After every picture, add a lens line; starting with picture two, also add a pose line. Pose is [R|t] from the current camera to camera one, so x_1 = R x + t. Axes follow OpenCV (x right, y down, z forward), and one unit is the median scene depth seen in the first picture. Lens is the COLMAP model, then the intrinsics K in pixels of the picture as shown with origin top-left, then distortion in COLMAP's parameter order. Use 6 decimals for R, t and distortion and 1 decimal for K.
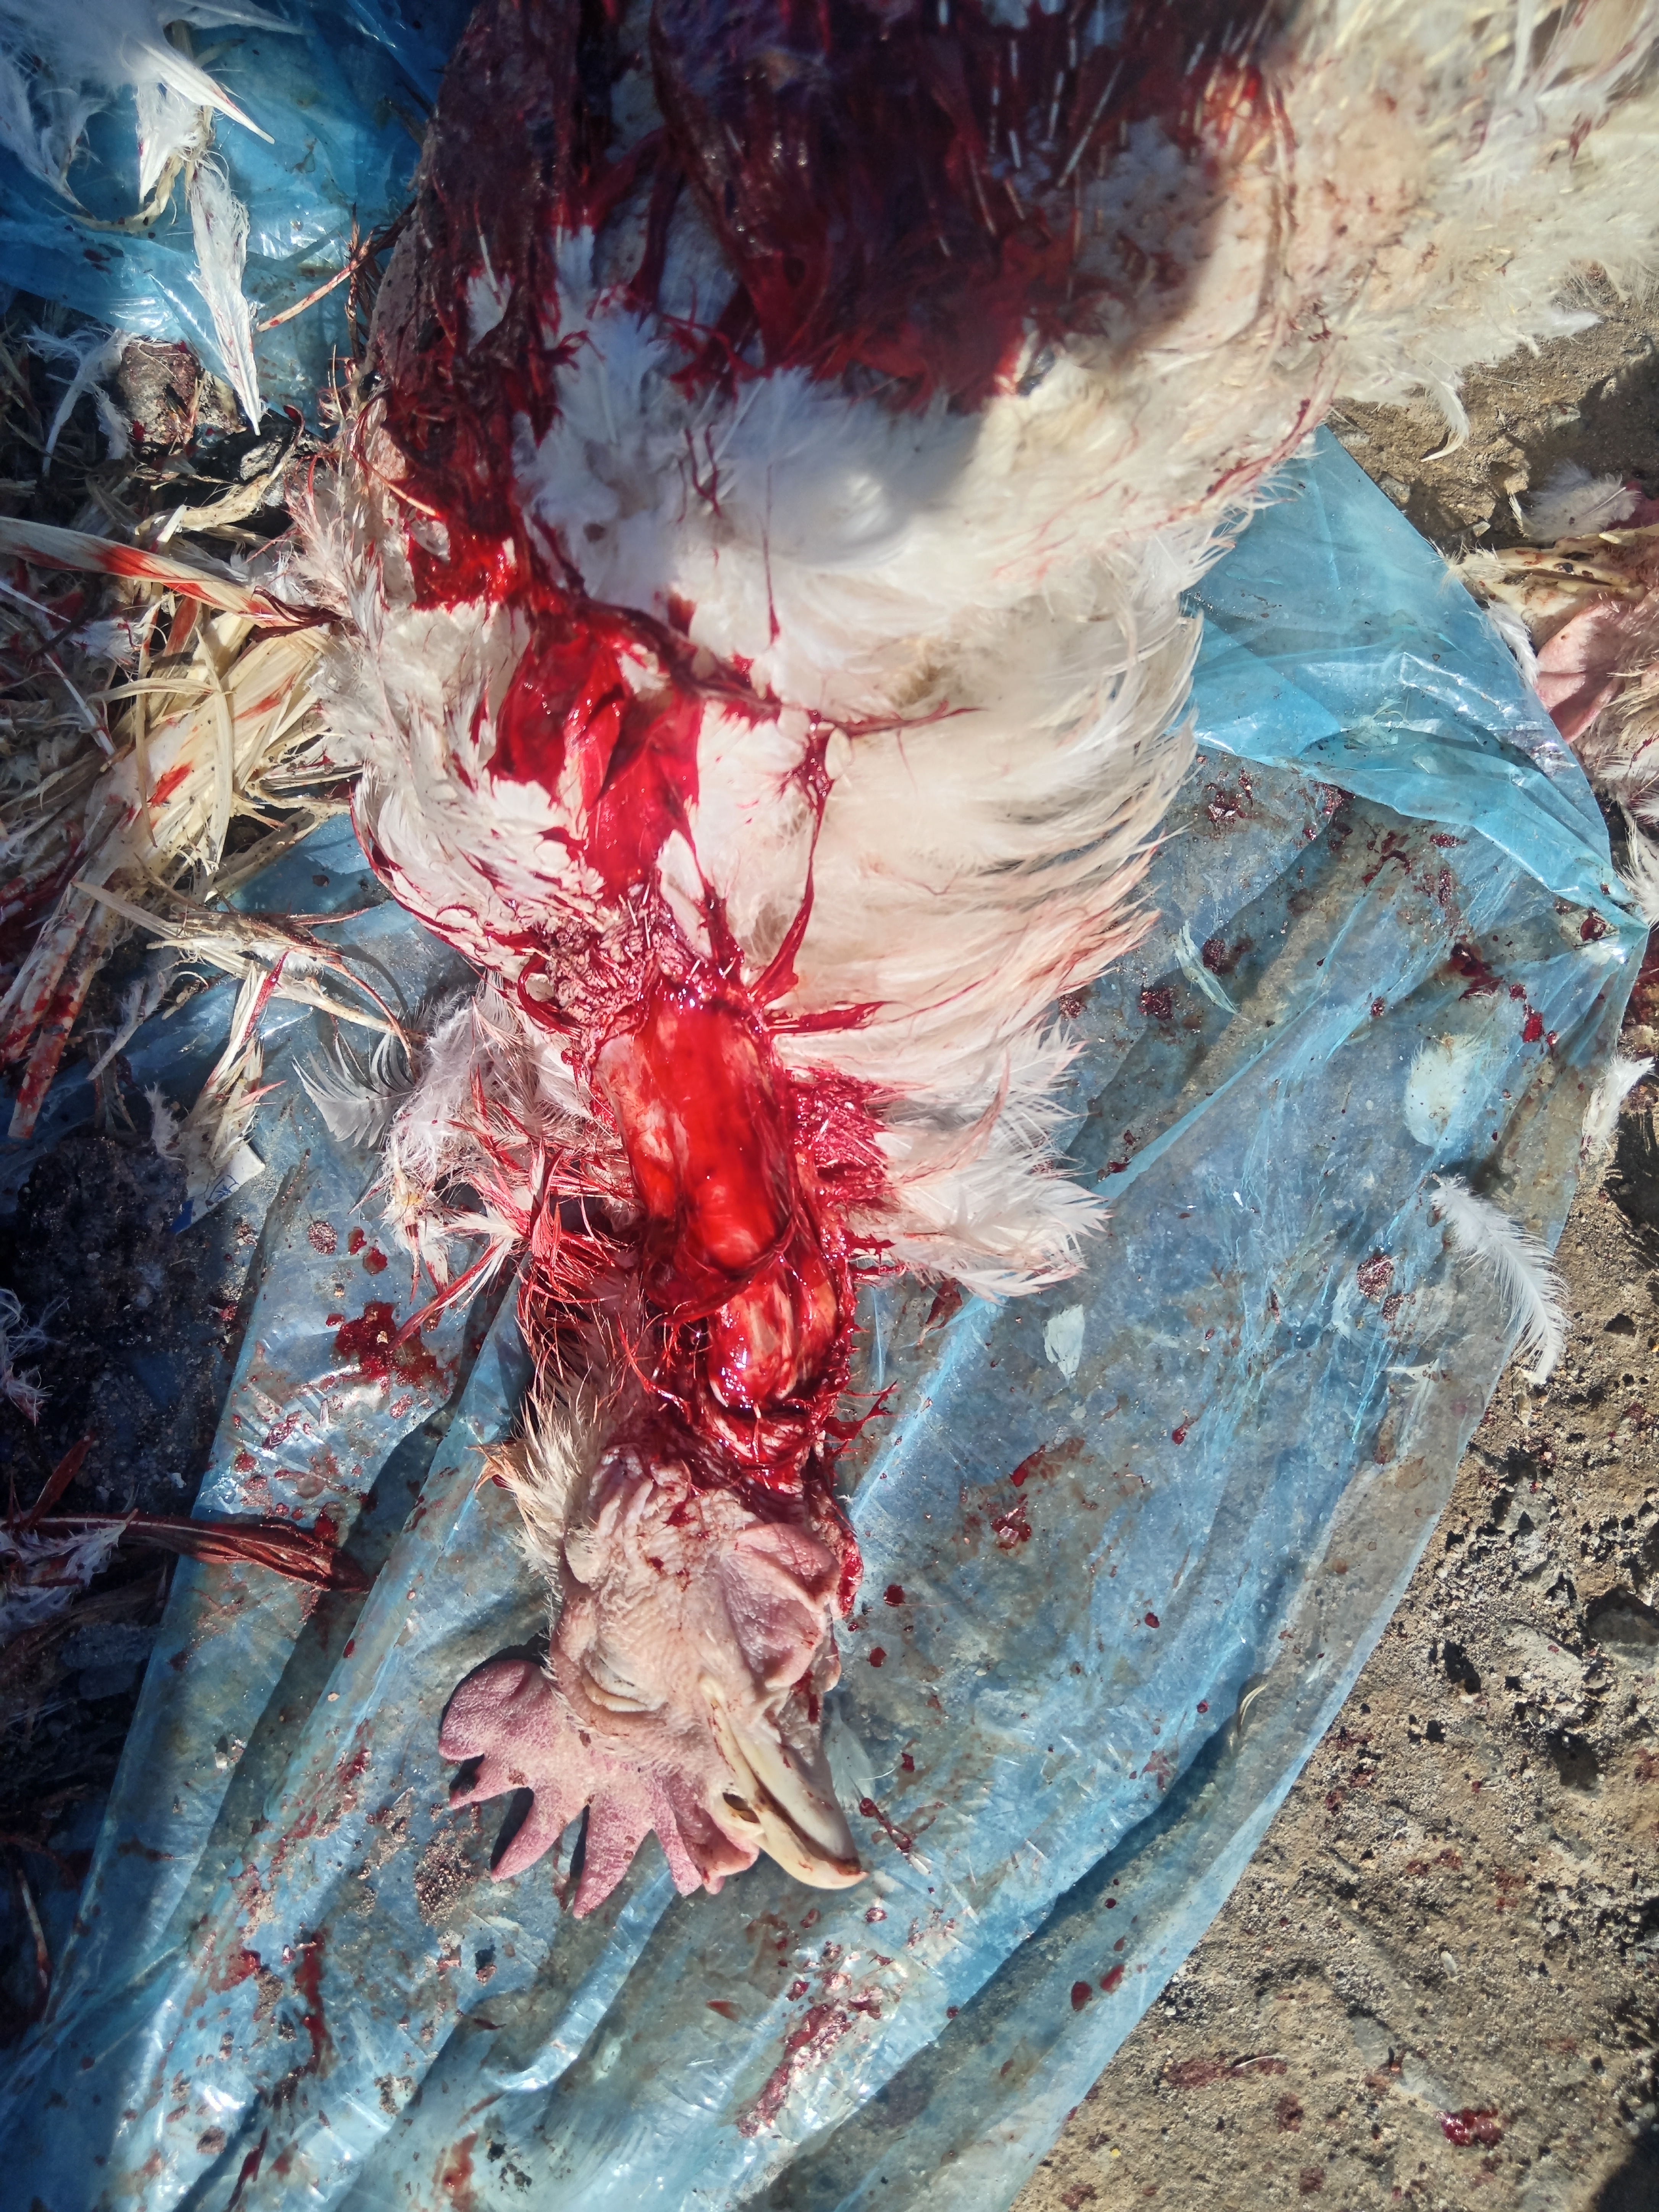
lens RADIAL K [[1612.4, 0, 764.1], [0, 1612.4, 1125.2], [0, 0, 1]] dist [-0.009739, 0.000995]
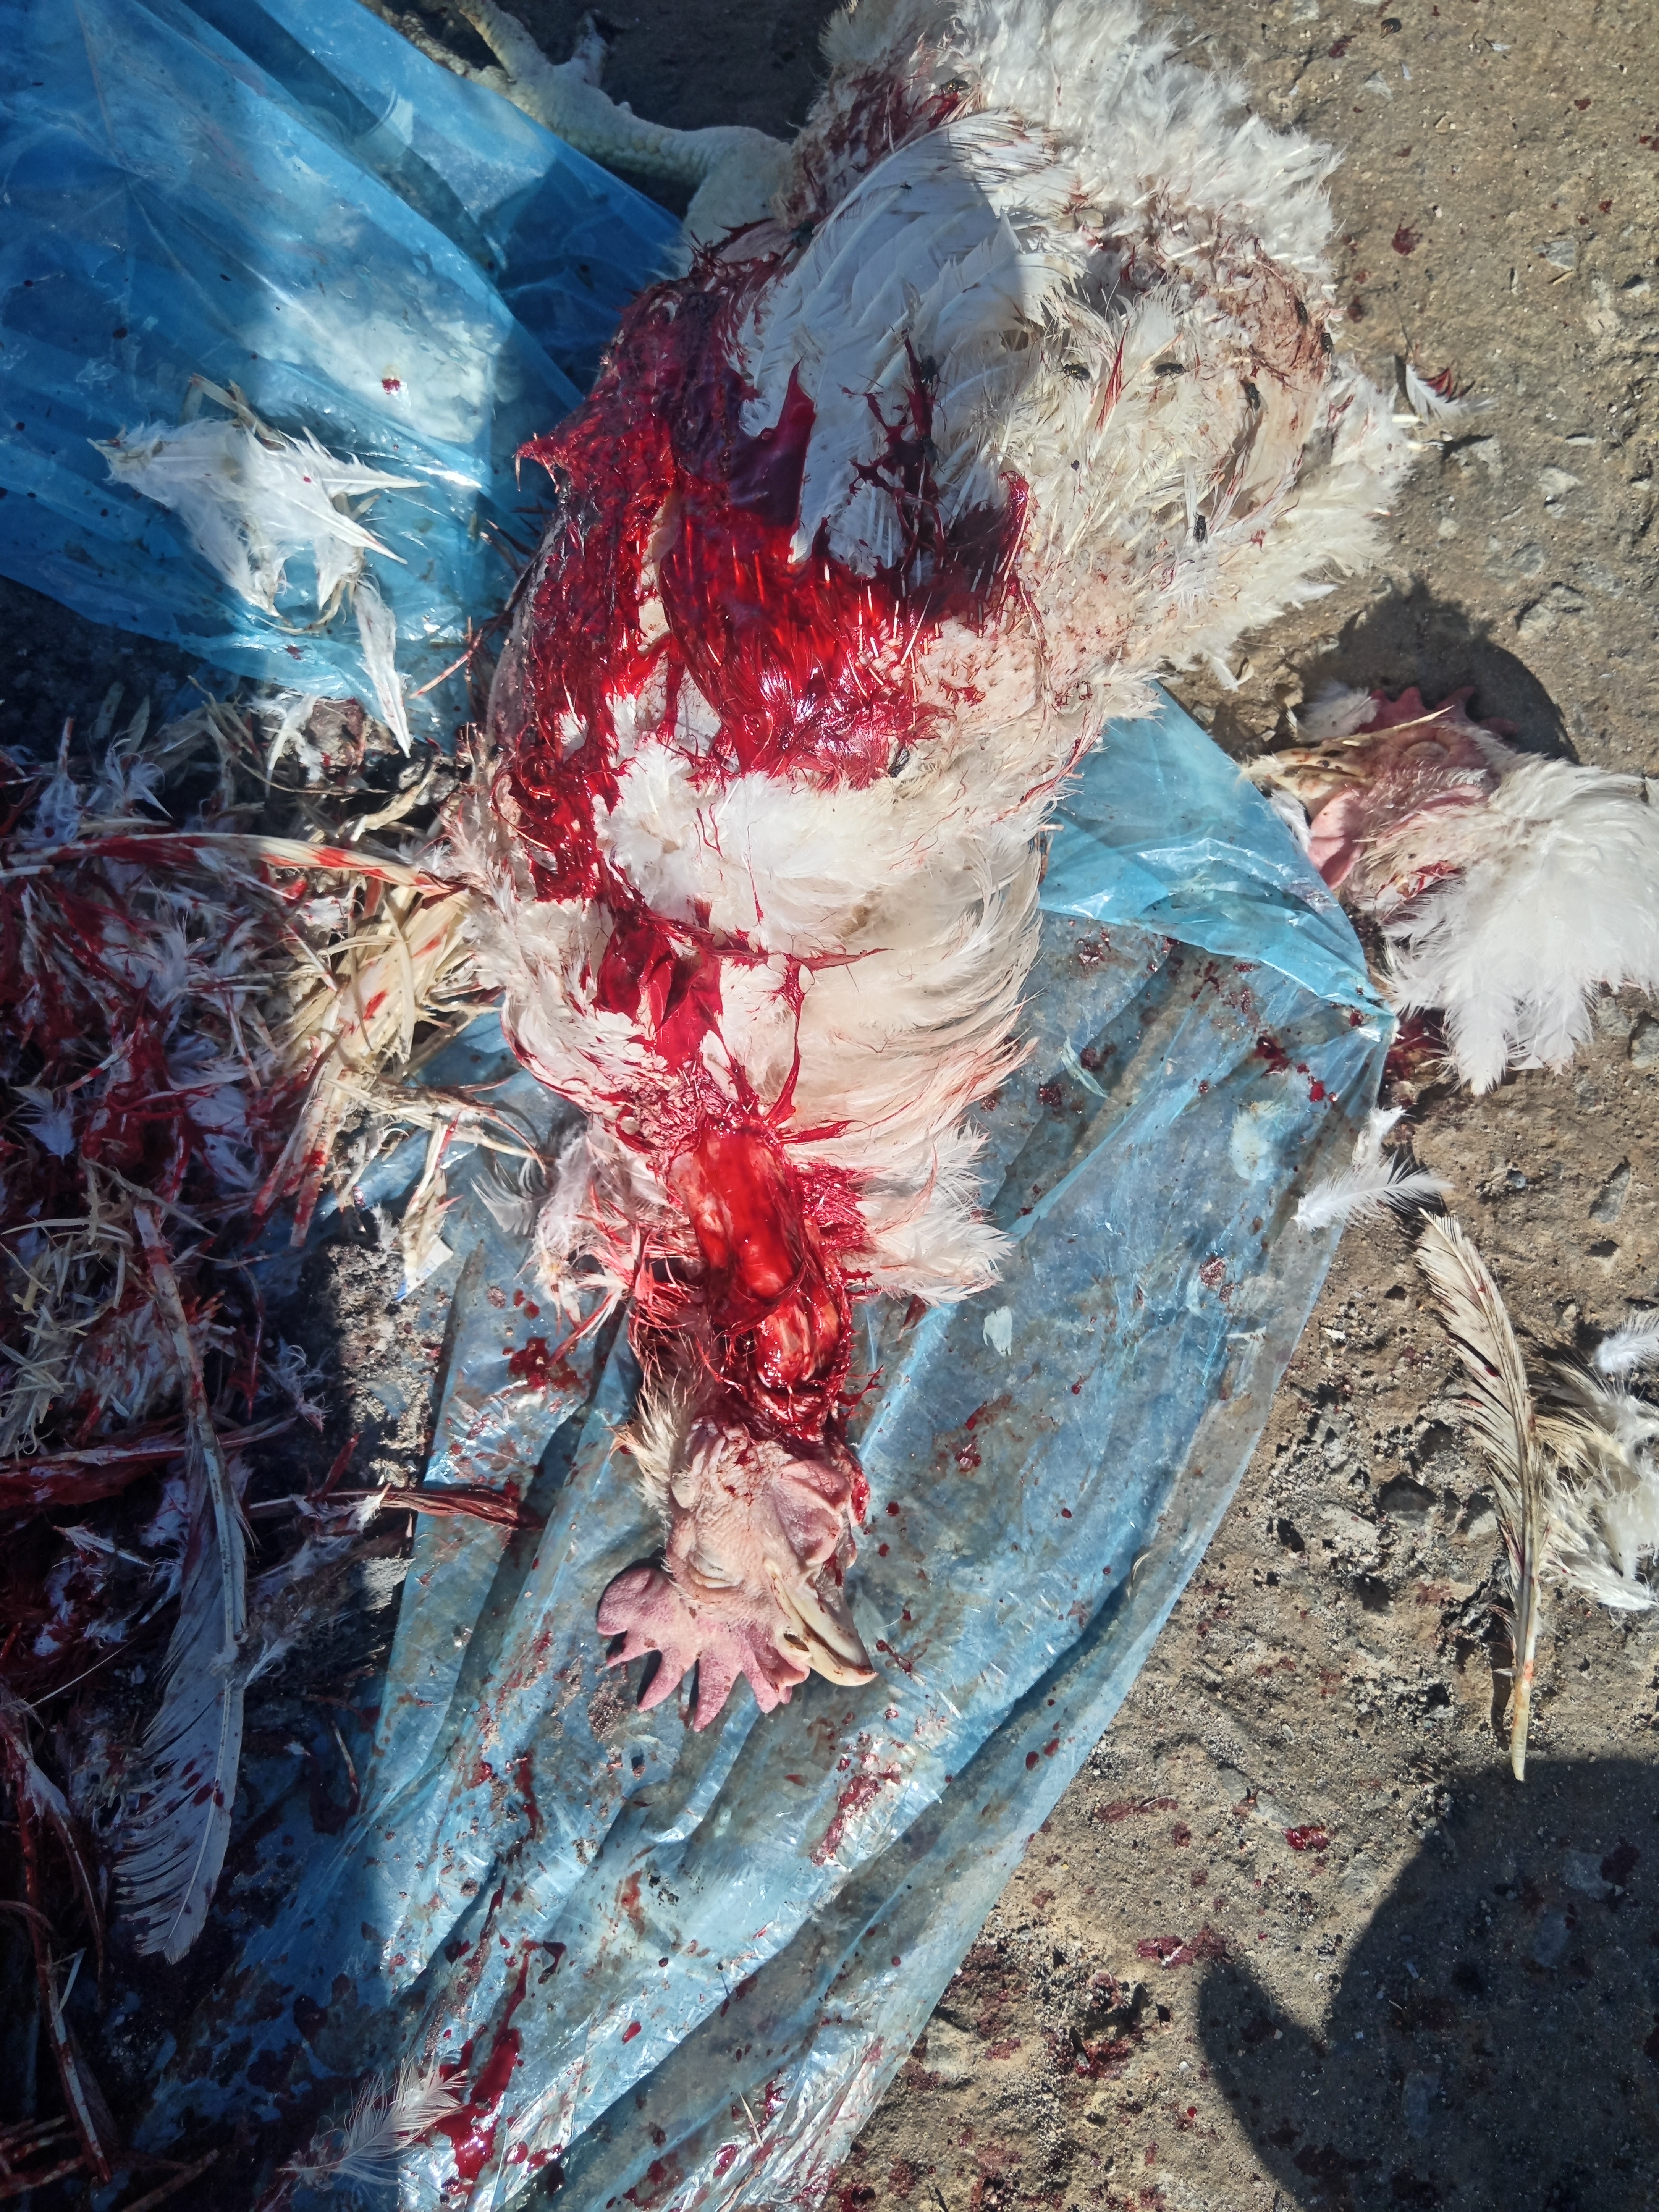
lens RADIAL K [[1652.6, 0, 823.3], [0, 1652.6, 1147.0], [0, 0, 1]] dist [0.006792, -0.026495]
pose [[0.996998, -0.075072, -0.018963, 0.068845], [0.074940, 0.997159, -0.007587, -0.035884], [0.019479, 0.006143, 0.999791, -0.531963]]
